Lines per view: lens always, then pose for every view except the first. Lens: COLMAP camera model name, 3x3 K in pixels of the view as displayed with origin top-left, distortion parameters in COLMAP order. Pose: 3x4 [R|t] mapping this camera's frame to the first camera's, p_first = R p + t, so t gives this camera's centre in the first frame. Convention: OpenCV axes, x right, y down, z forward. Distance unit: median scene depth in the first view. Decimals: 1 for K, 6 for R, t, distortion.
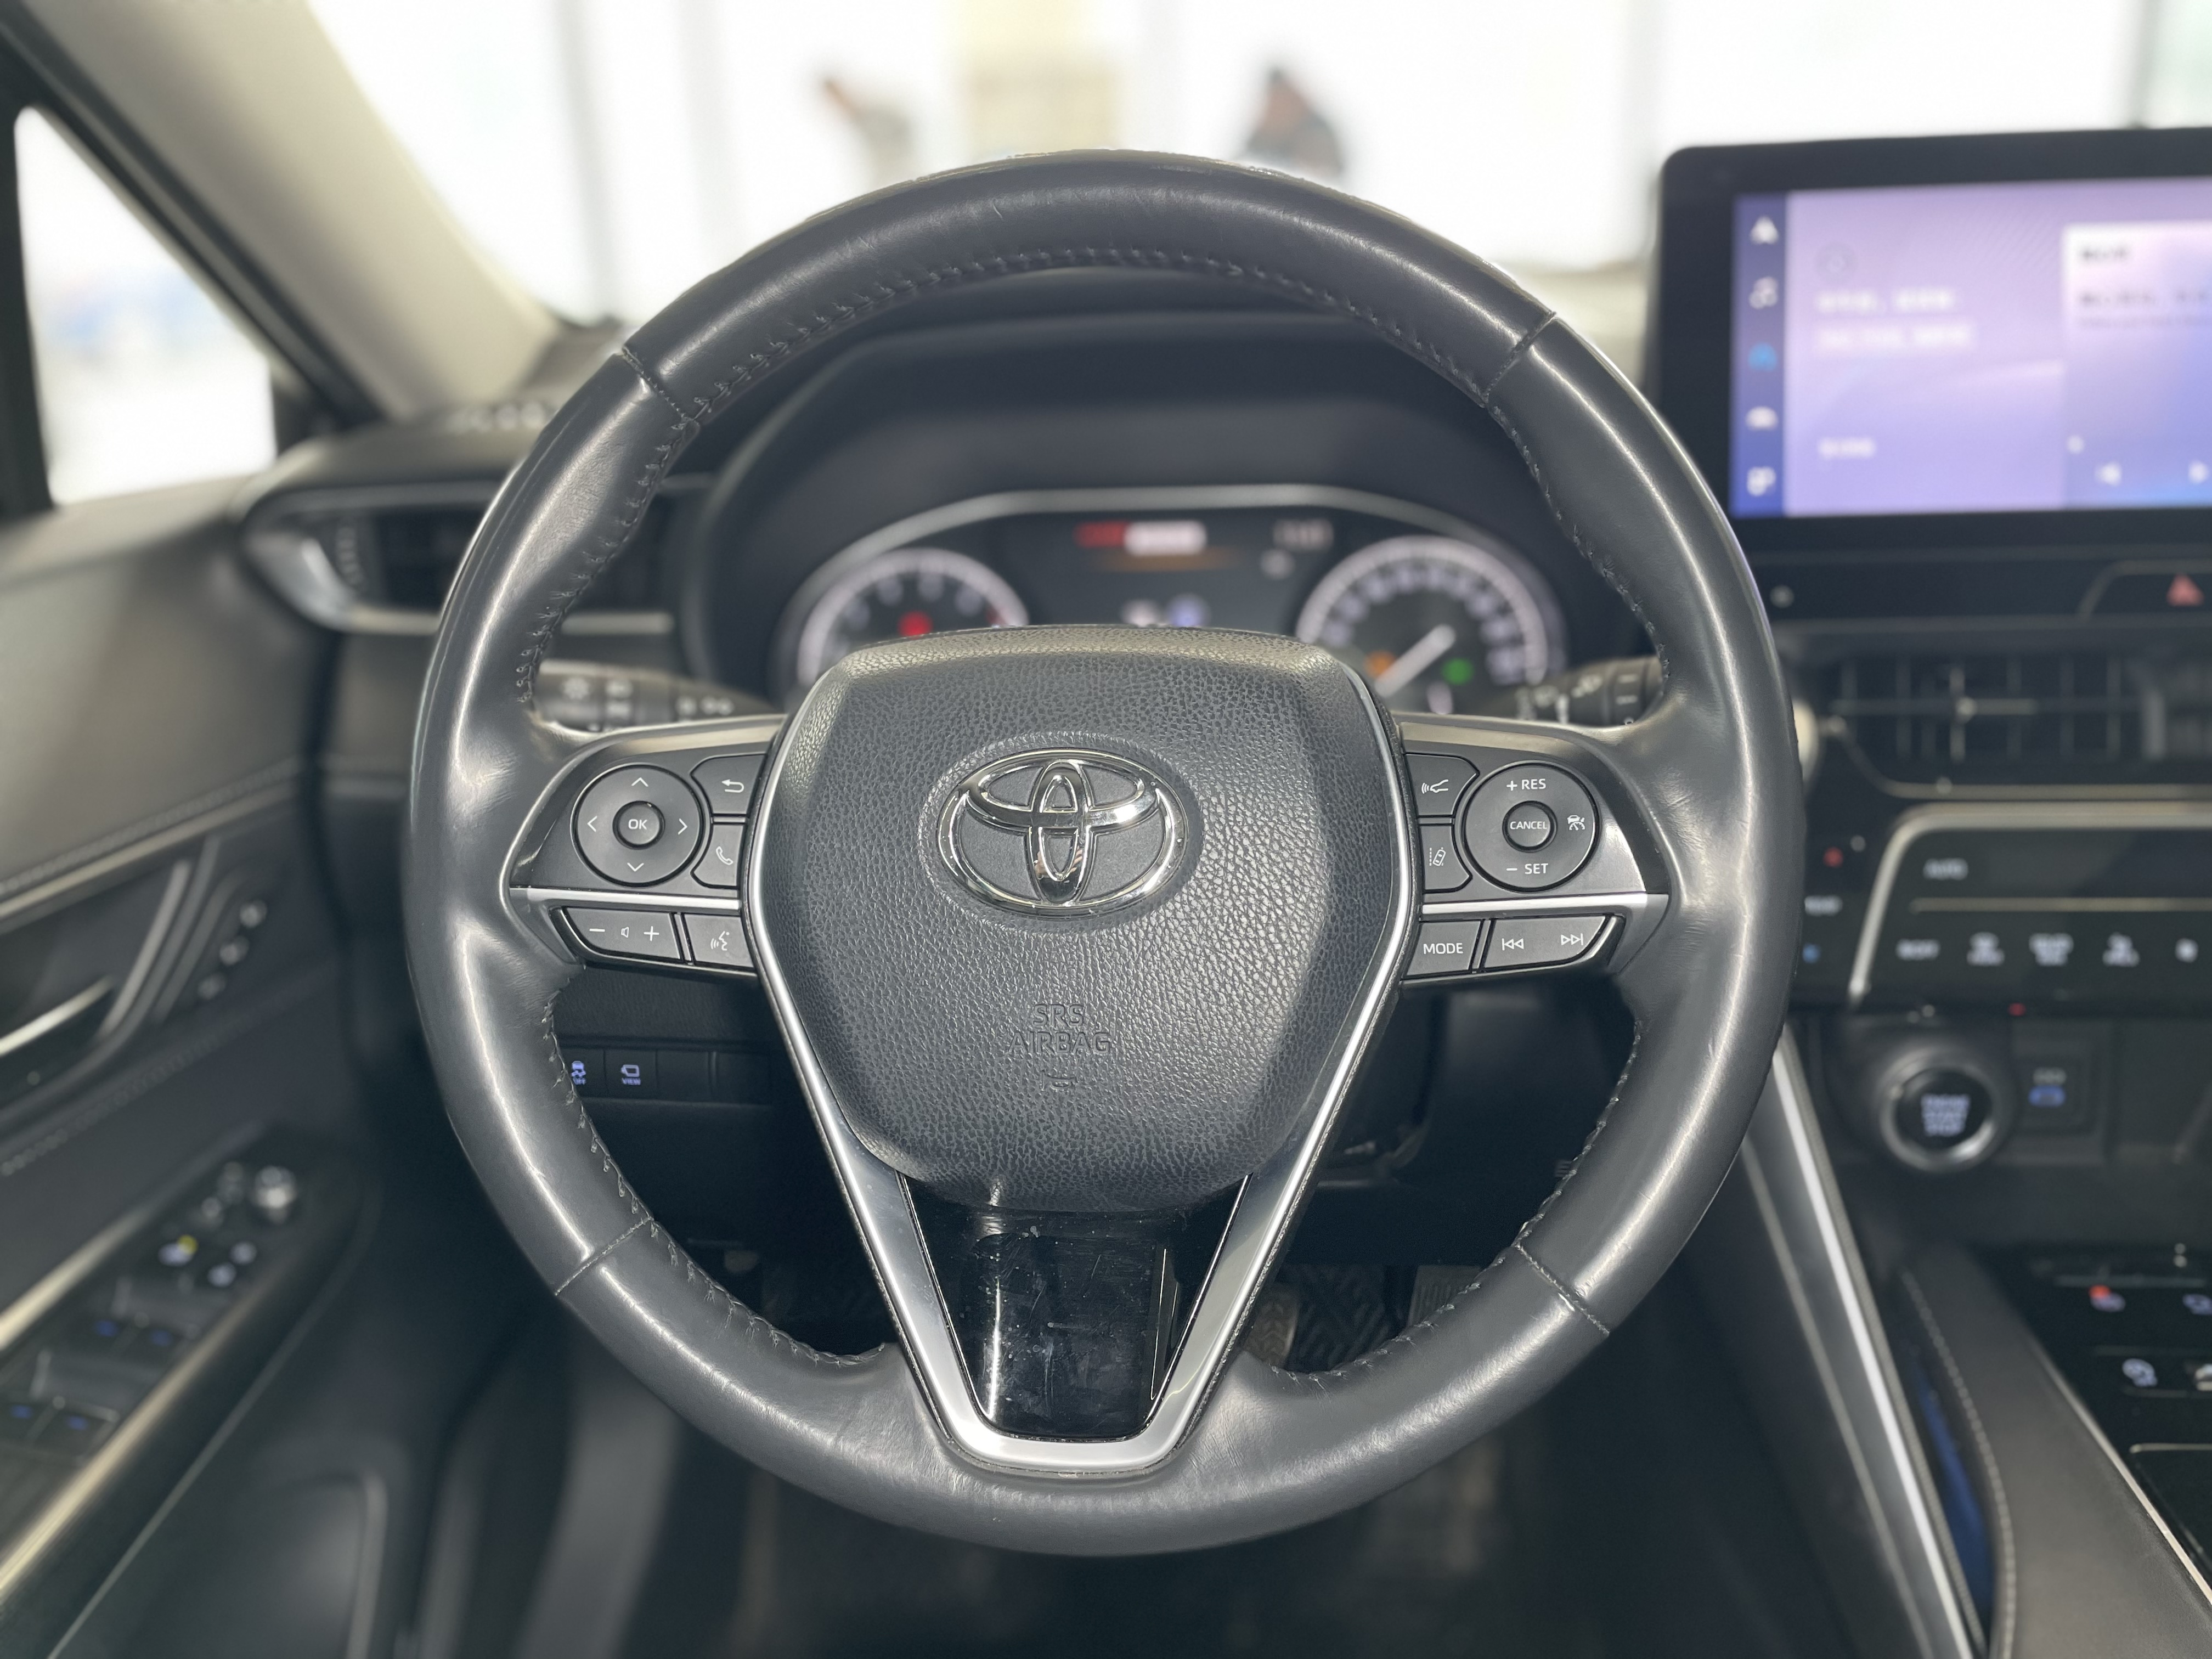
lens RADIAL K [[1662.6, 0, 1102.9], [0, 1662.6, 819.3], [0, 0, 1]] dist [0.092824, -0.137211]
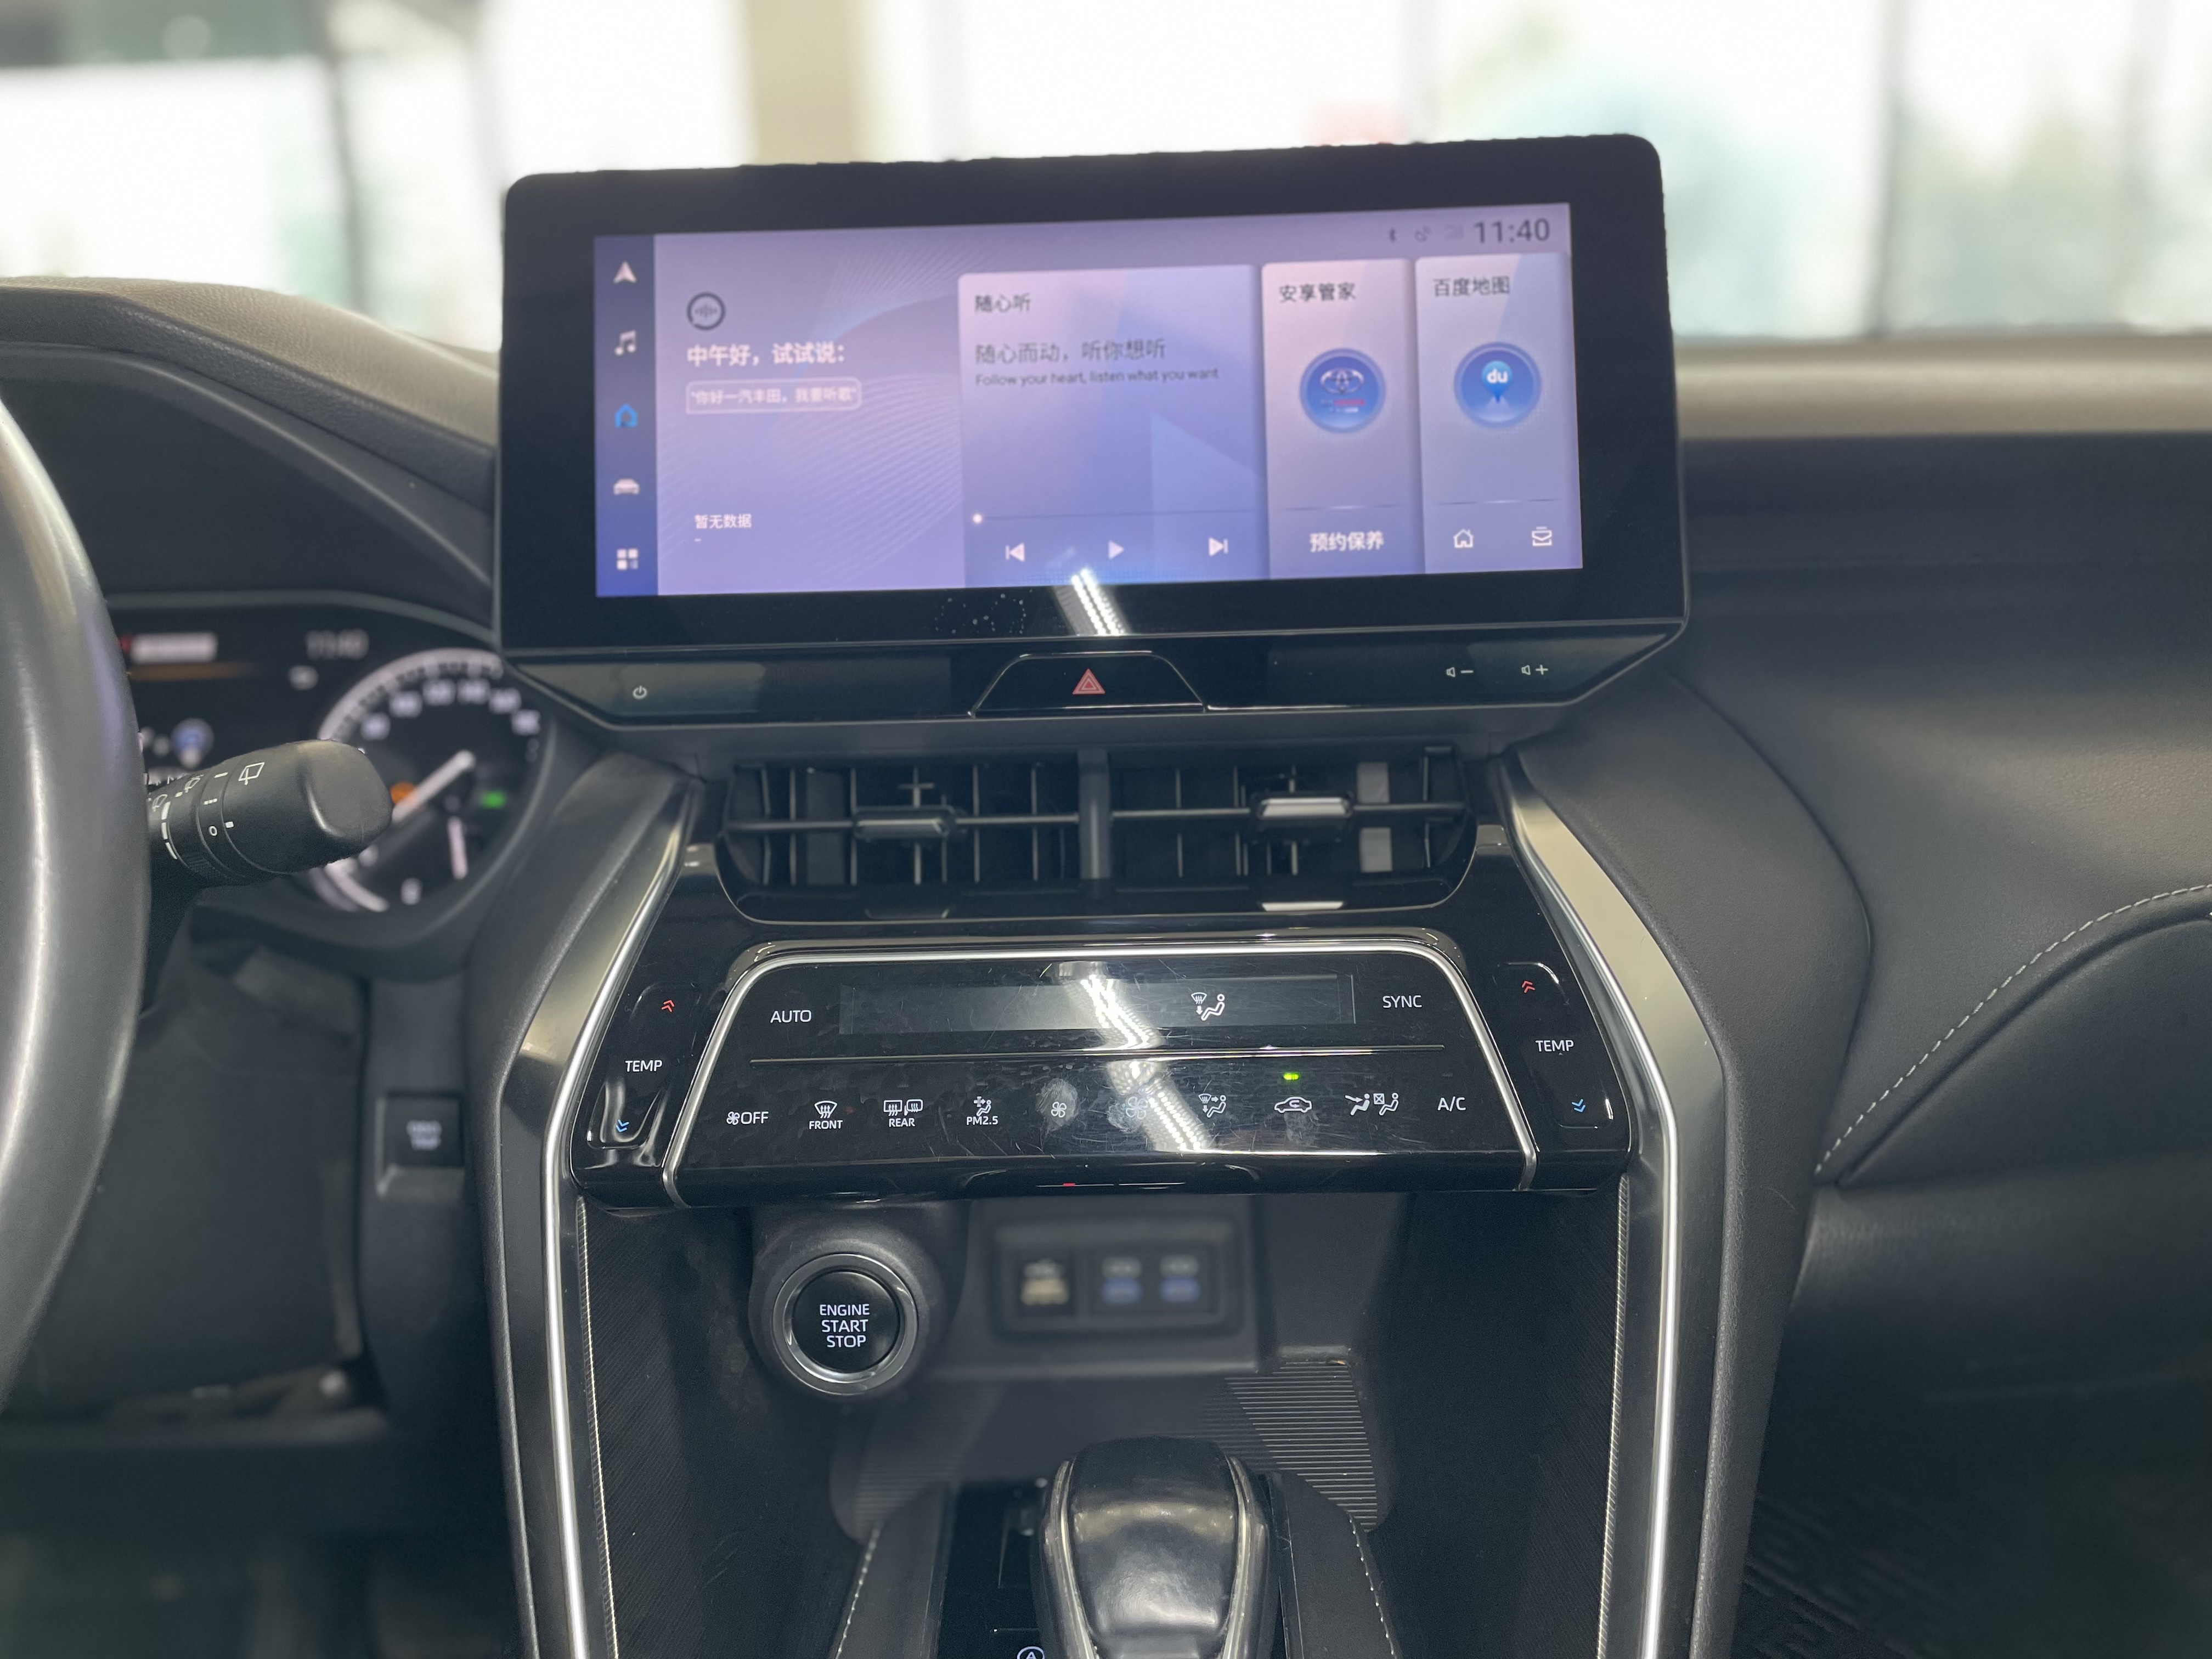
lens RADIAL K [[1662.6, 0, 1102.9], [0, 1662.6, 819.3], [0, 0, 1]] dist [0.092824, -0.137211]
pose [[0.997038, -0.007224, 0.076568, 0.575856], [0.015742, 0.993670, -0.111230, 0.026009], [-0.075280, 0.112106, 0.990841, 0.169635]]
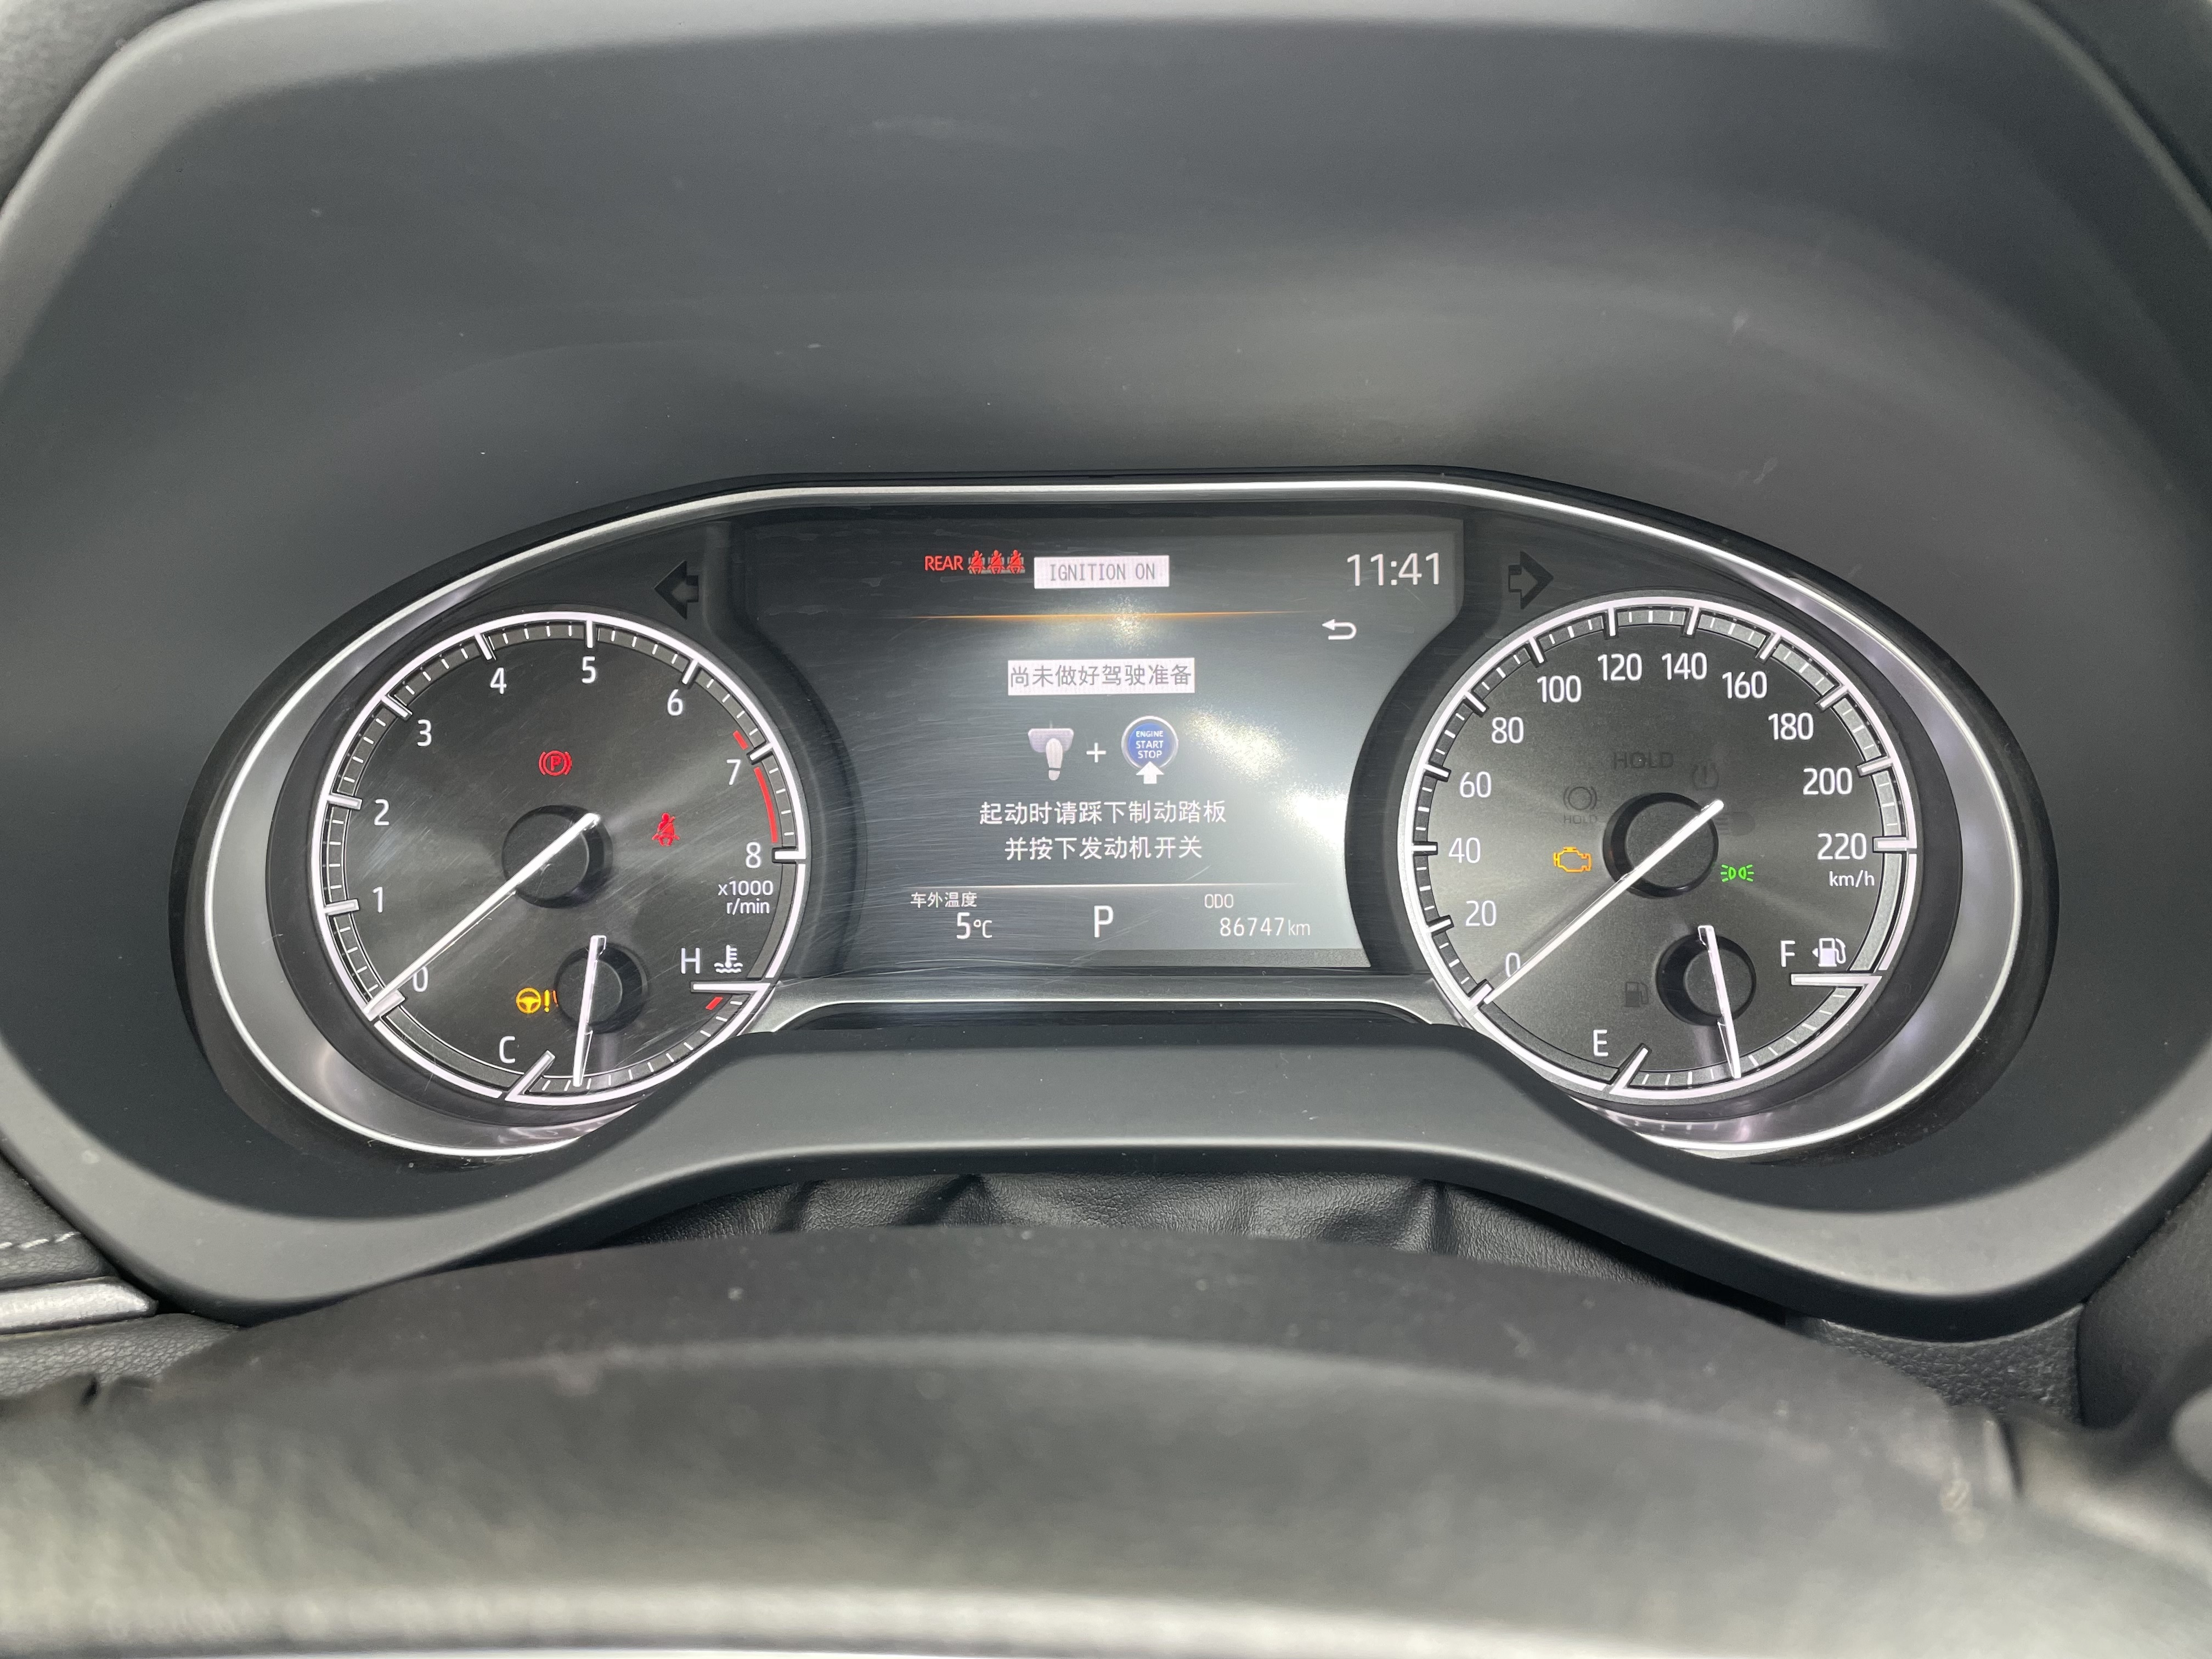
lens RADIAL K [[1662.6, 0, 1102.9], [0, 1662.6, 819.3], [0, 0, 1]] dist [0.092824, -0.137211]
pose [[0.996386, -0.008830, 0.084477, -0.003673], [0.003195, 0.997774, 0.066613, -0.170754], [-0.084877, -0.066102, 0.994196, 0.695648]]
